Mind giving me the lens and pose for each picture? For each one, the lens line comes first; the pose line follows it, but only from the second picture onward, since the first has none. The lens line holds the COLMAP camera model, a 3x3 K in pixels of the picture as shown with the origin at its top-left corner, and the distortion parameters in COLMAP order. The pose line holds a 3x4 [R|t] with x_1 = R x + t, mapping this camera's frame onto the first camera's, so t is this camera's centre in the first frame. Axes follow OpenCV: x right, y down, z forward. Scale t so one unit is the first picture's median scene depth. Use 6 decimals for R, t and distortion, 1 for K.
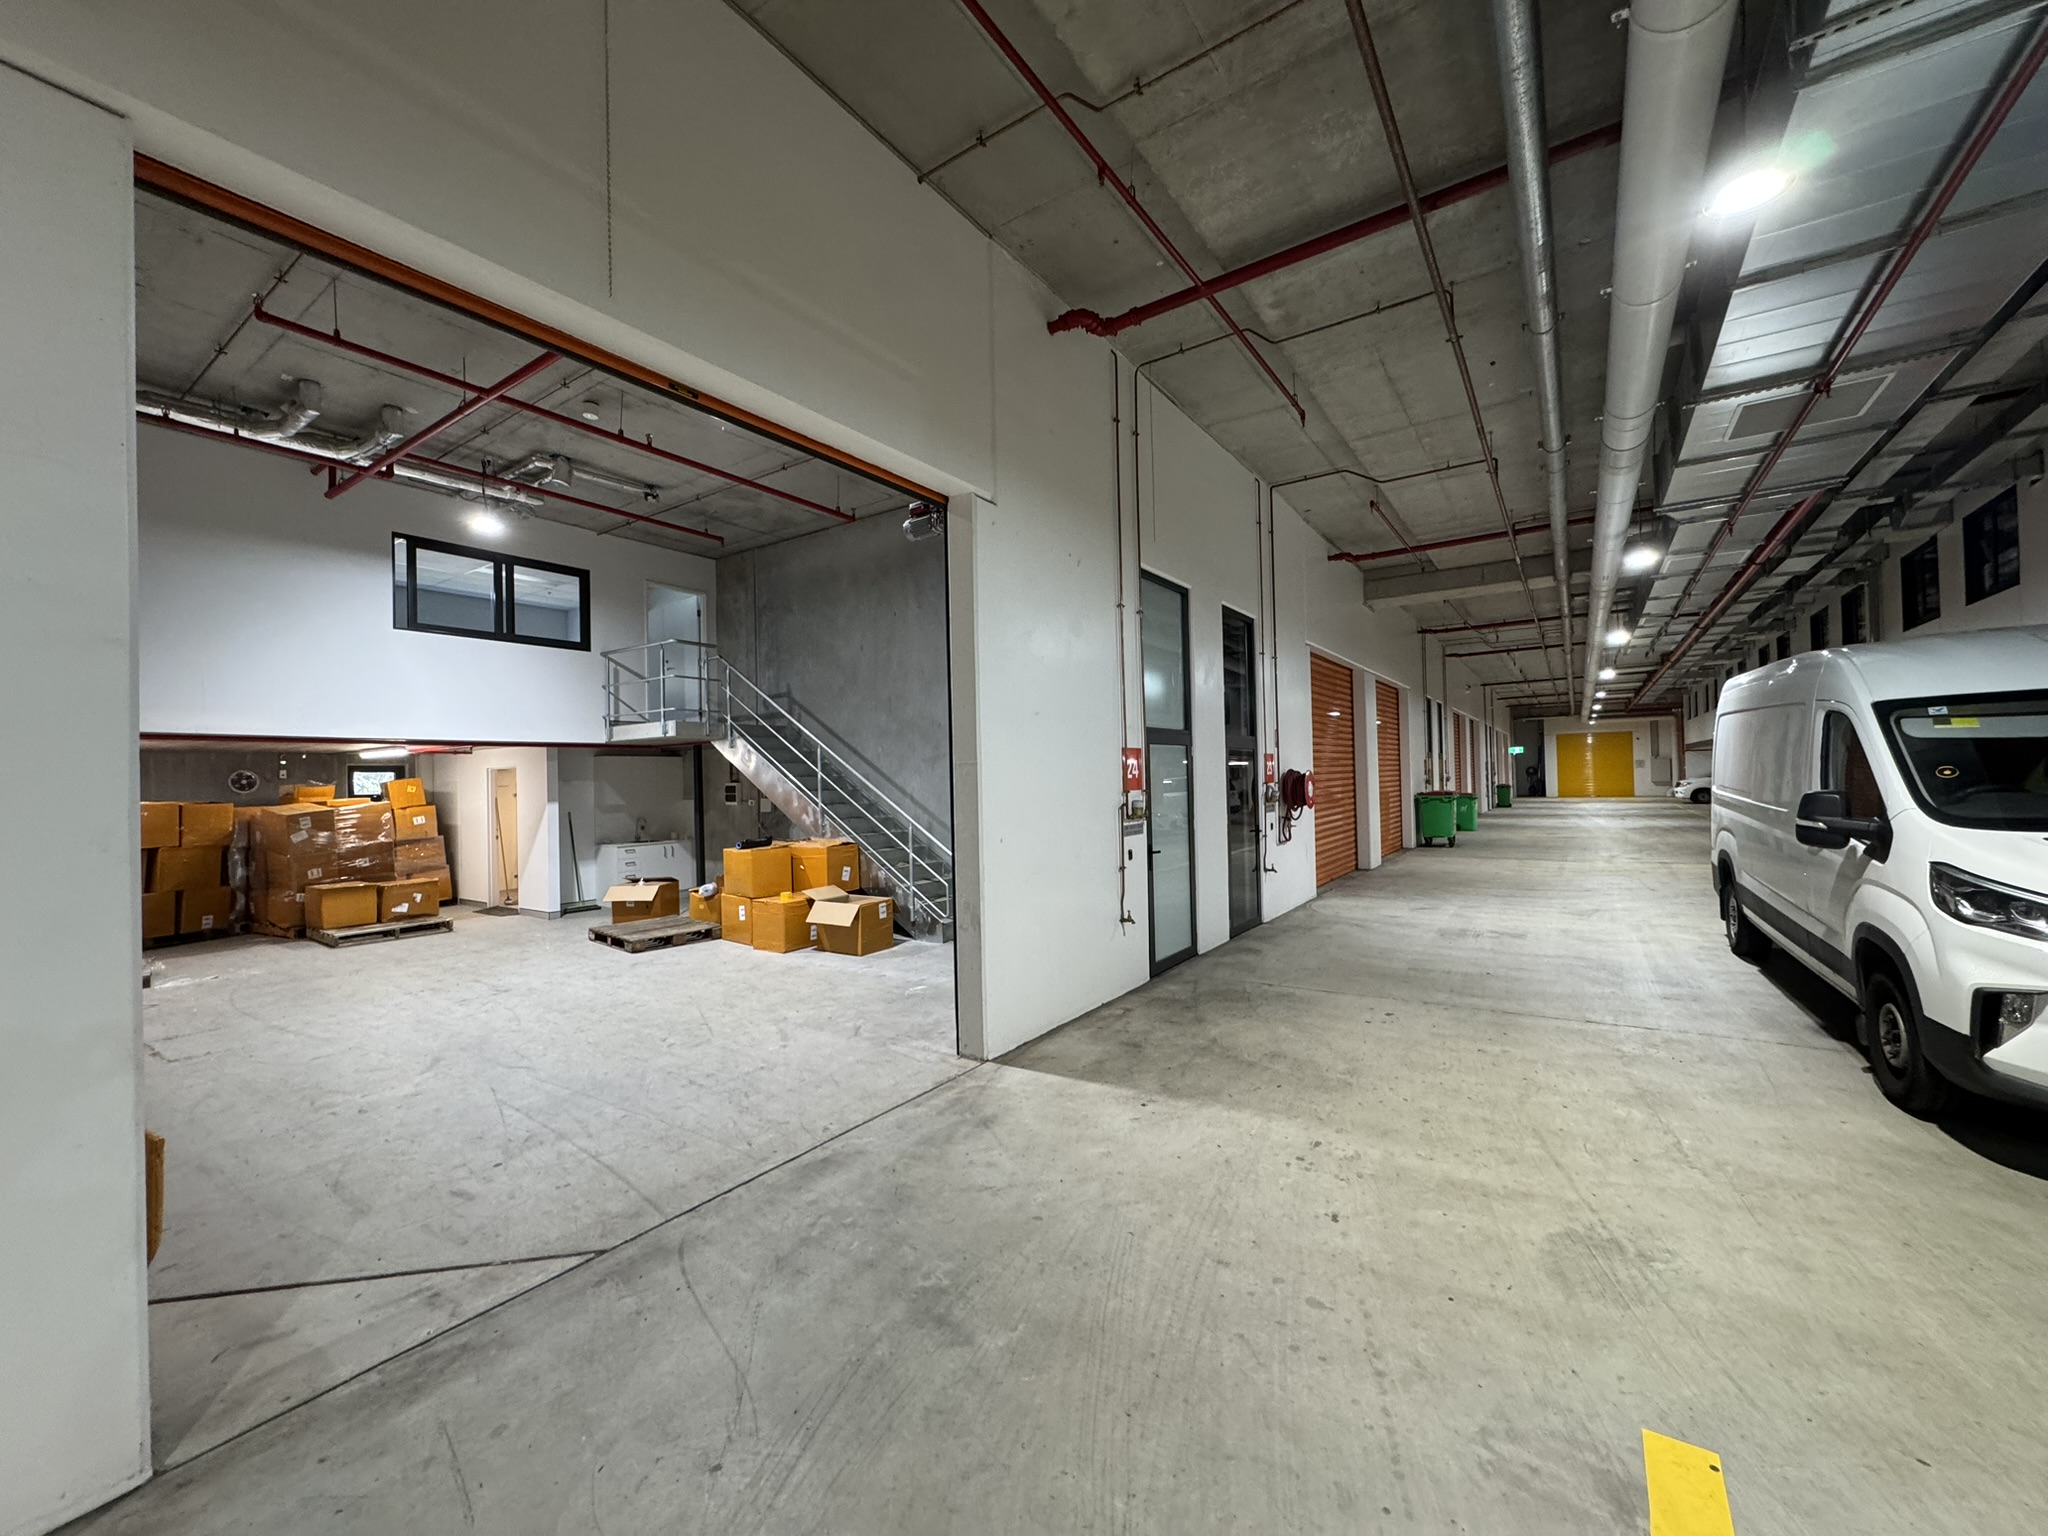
lens RADIAL K [[823.7, 0, 1034.1], [0, 823.7, 769.3], [0, 0, 1]] dist [-0.005590, 0.000502]
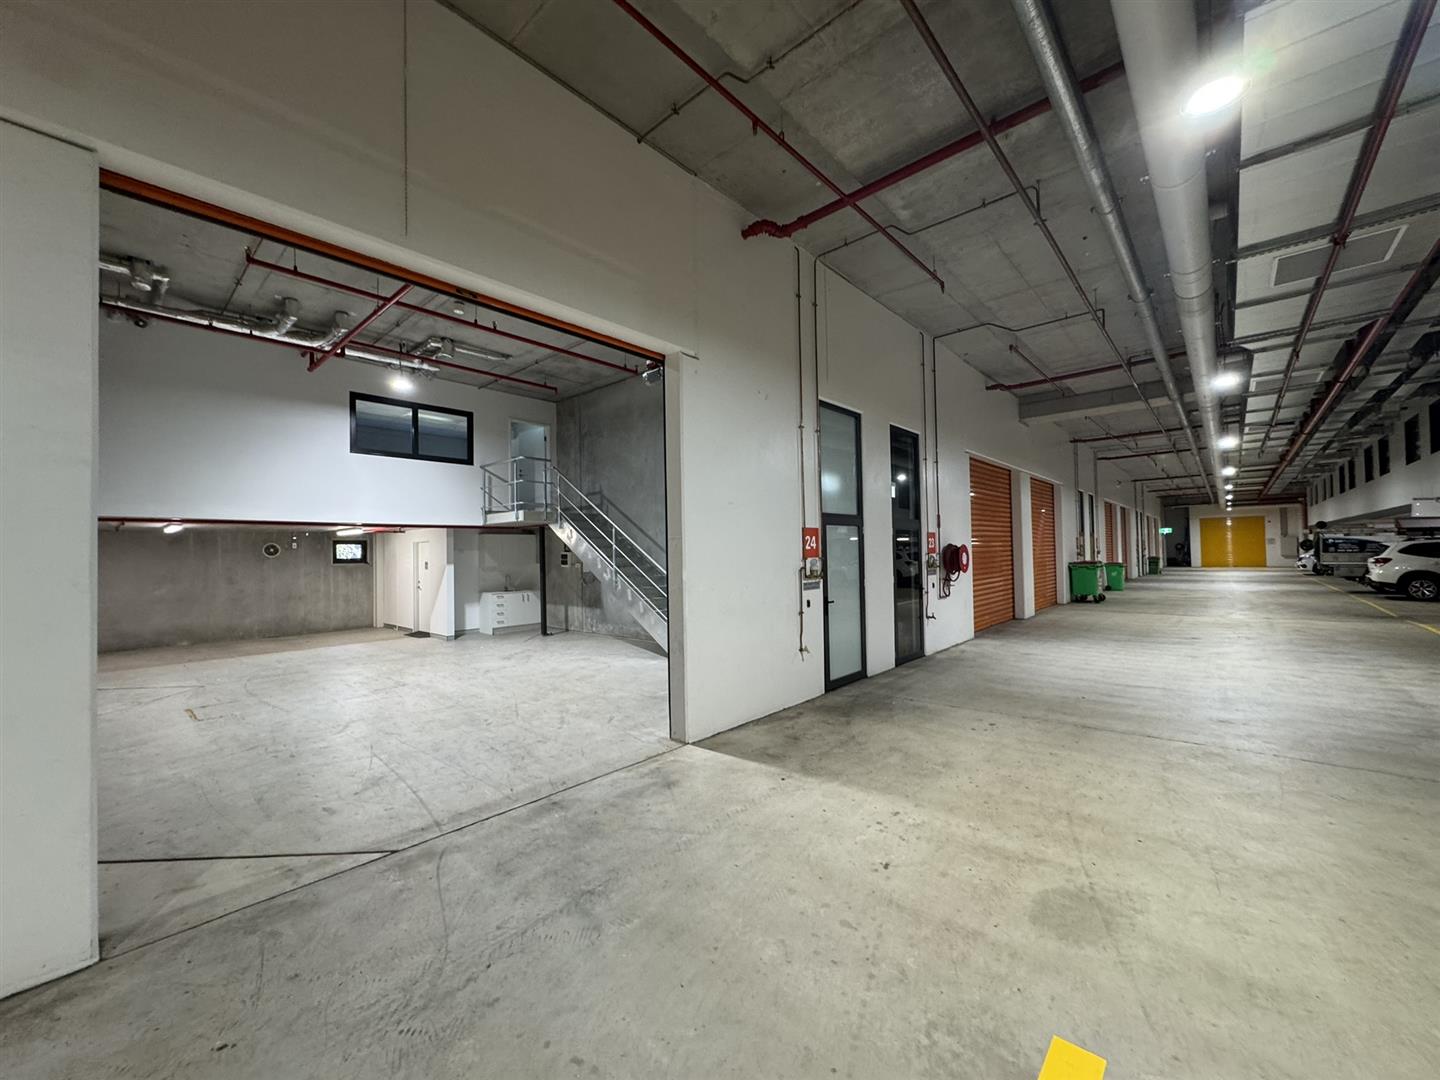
lens RADIAL K [[579.2, 0, 725.3], [0, 579.2, 541.3], [0, 0, 1]] dist [-0.005590, 0.000502]
pose [[0.991255, 0.001907, -0.131949, 0.104329], [-0.002654, 0.999981, -0.005486, 0.003062], [0.131936, 0.005789, 0.991241, -0.000340]]
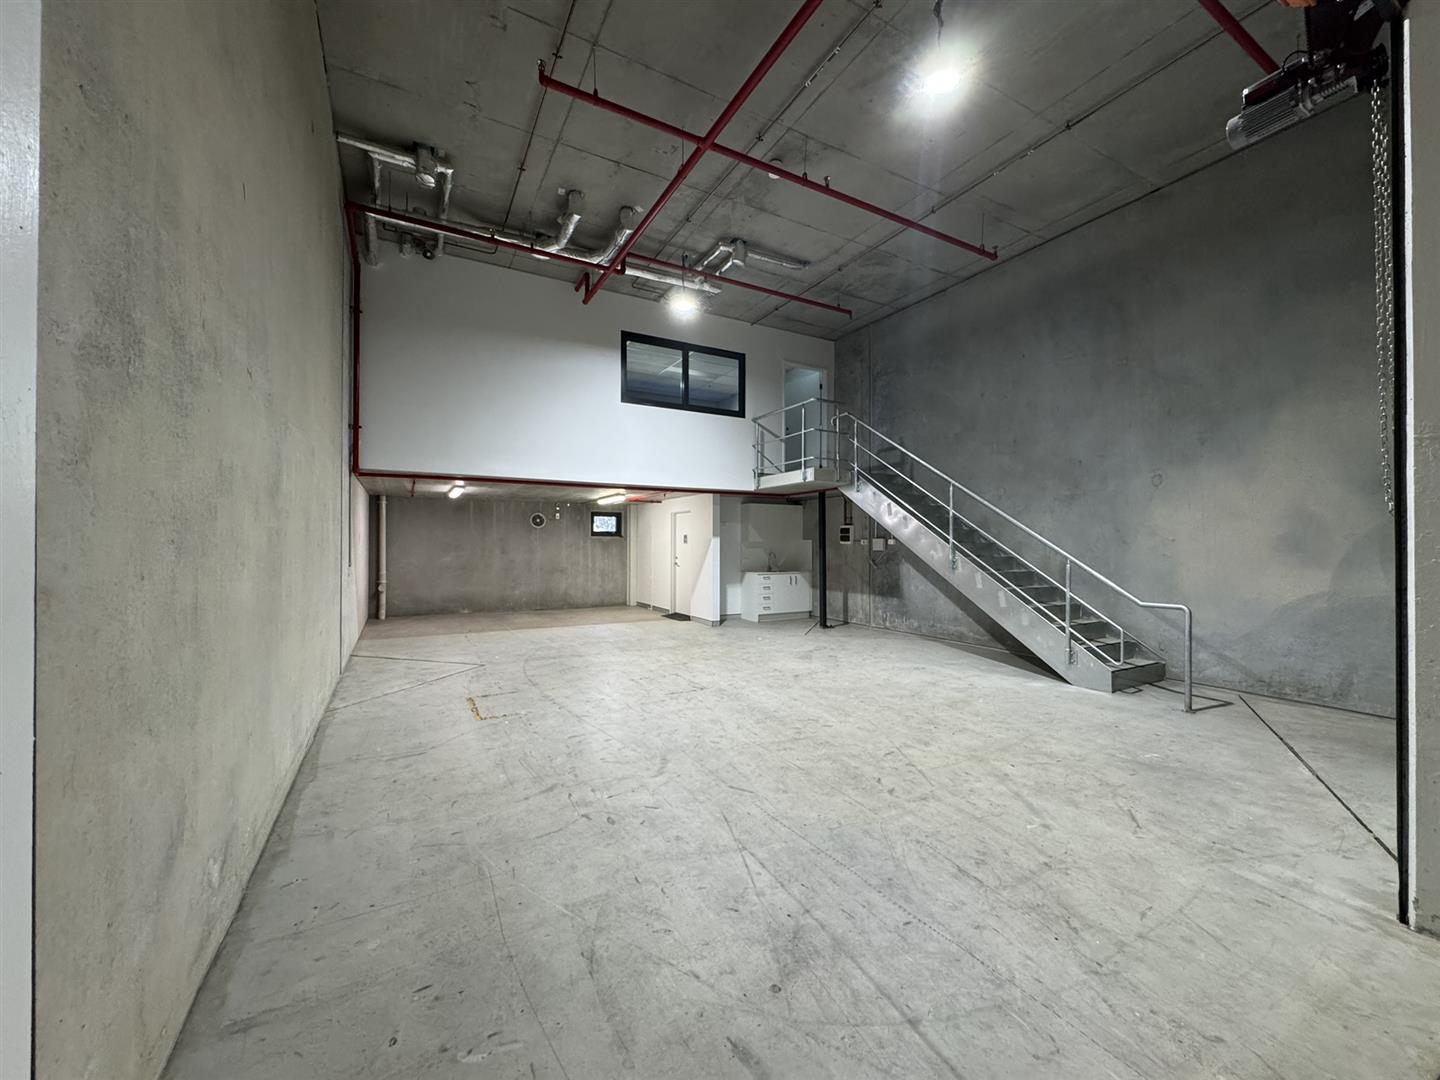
lens RADIAL K [[579.2, 0, 716.2], [0, 579.2, 541.8], [0, 0, 1]] dist [-0.005590, 0.000502]
pose [[0.888226, 0.023275, -0.458816, -0.266982], [-0.017341, 0.999703, 0.017144, 0.052346], [0.459079, -0.007272, 0.888366, 0.301280]]
